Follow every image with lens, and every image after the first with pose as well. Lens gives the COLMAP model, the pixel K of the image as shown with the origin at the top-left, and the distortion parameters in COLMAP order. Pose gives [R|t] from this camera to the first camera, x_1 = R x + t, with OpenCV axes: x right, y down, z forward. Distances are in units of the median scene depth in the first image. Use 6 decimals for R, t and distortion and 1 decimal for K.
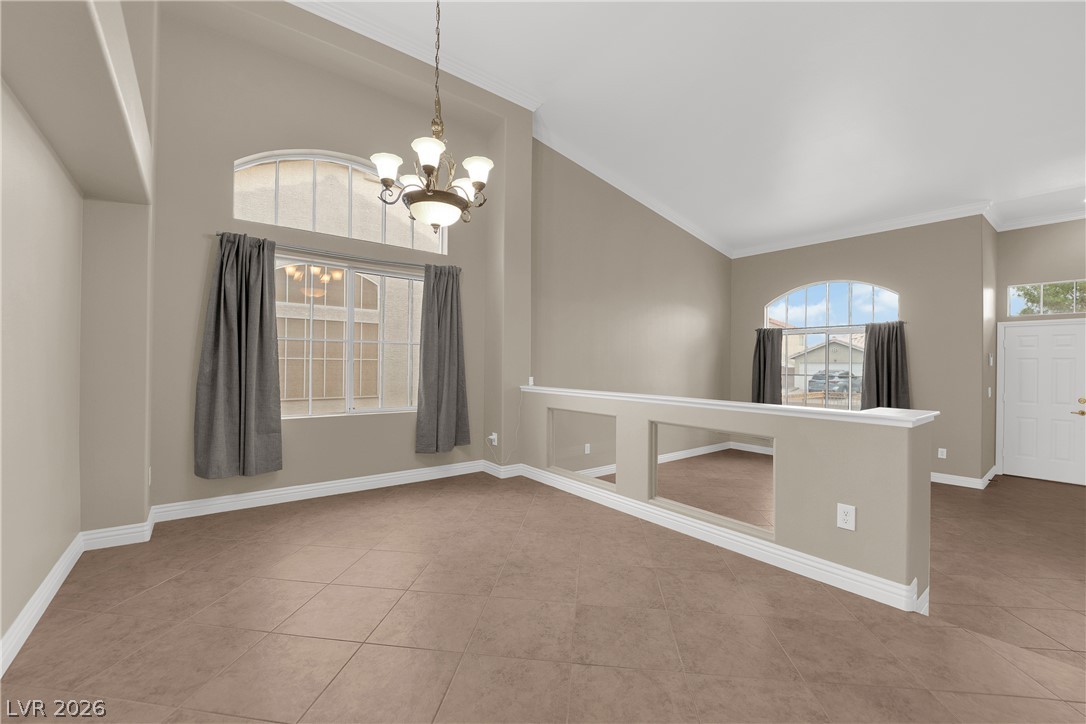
lens RADIAL K [[437.5, 0, 539.2], [0, 437.5, 363.5], [0, 0, 1]] dist [-0.012289, -0.002339]
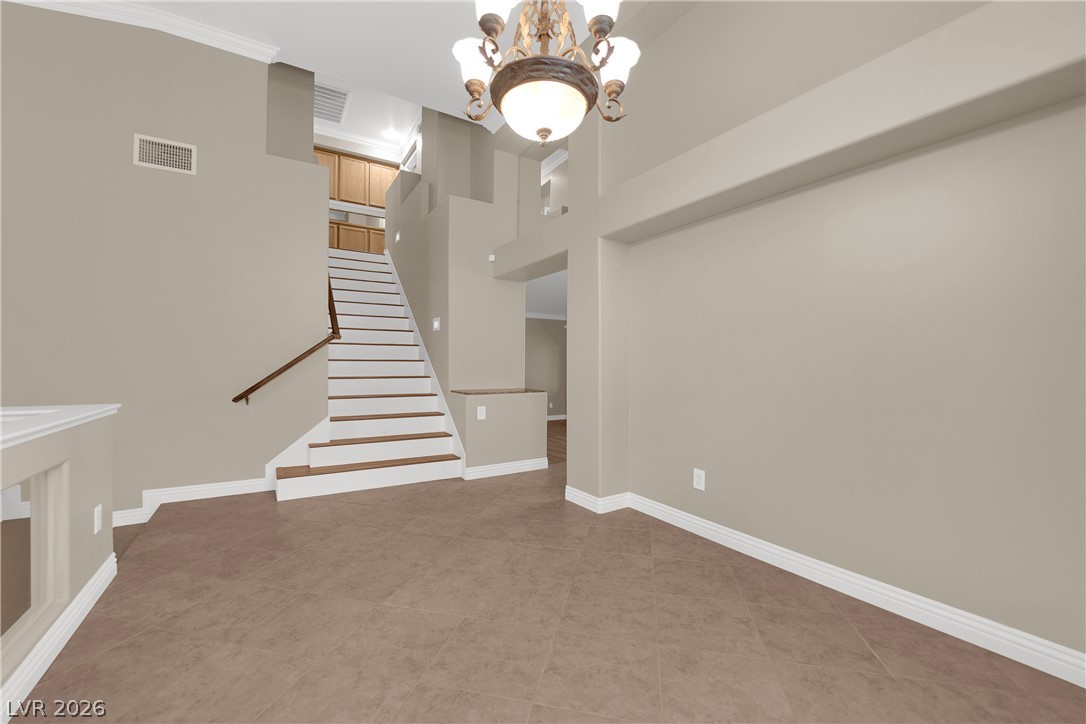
lens RADIAL K [[437.5, 0, 540.9], [0, 437.5, 365.1], [0, 0, 1]] dist [-0.012289, -0.002339]
pose [[-0.994799, -0.017791, 0.100289, -0.226519], [-0.017533, 0.999840, 0.003451, -0.002479], [-0.100334, 0.001674, -0.994952, 1.204226]]
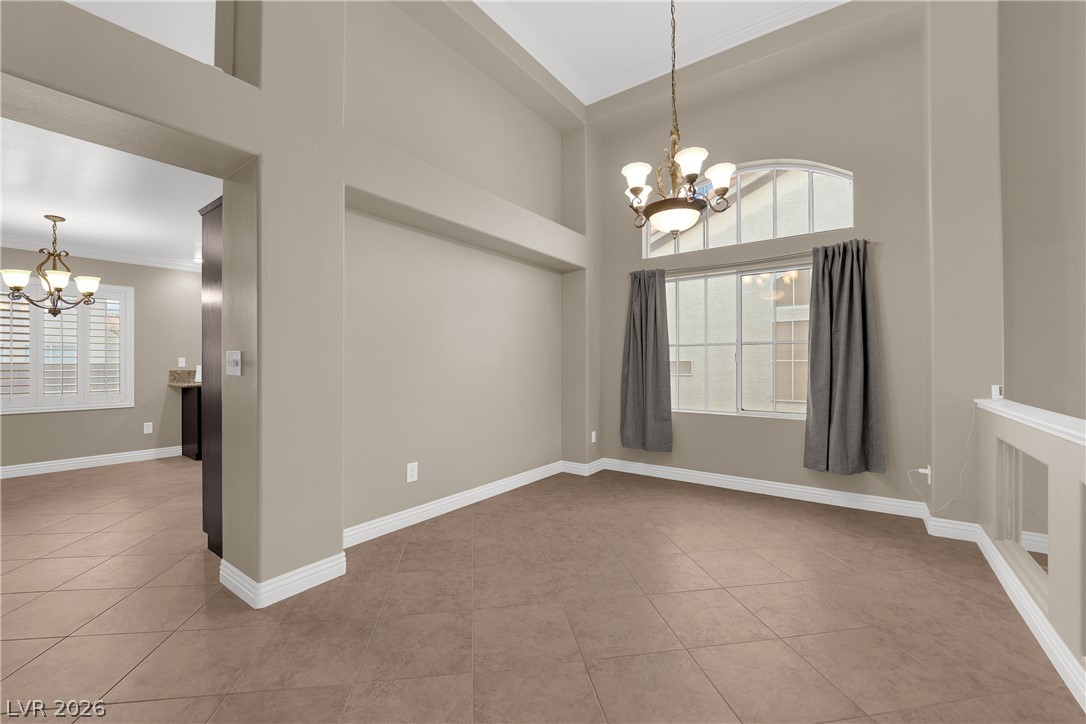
lens RADIAL K [[437.5, 0, 538.2], [0, 437.5, 362.8], [0, 0, 1]] dist [-0.012289, -0.002339]
pose [[0.270853, -0.014218, -0.962516, 0.504806], [0.004445, 0.999899, -0.013519, 0.006746], [0.962610, -0.000616, 0.270889, 0.309794]]
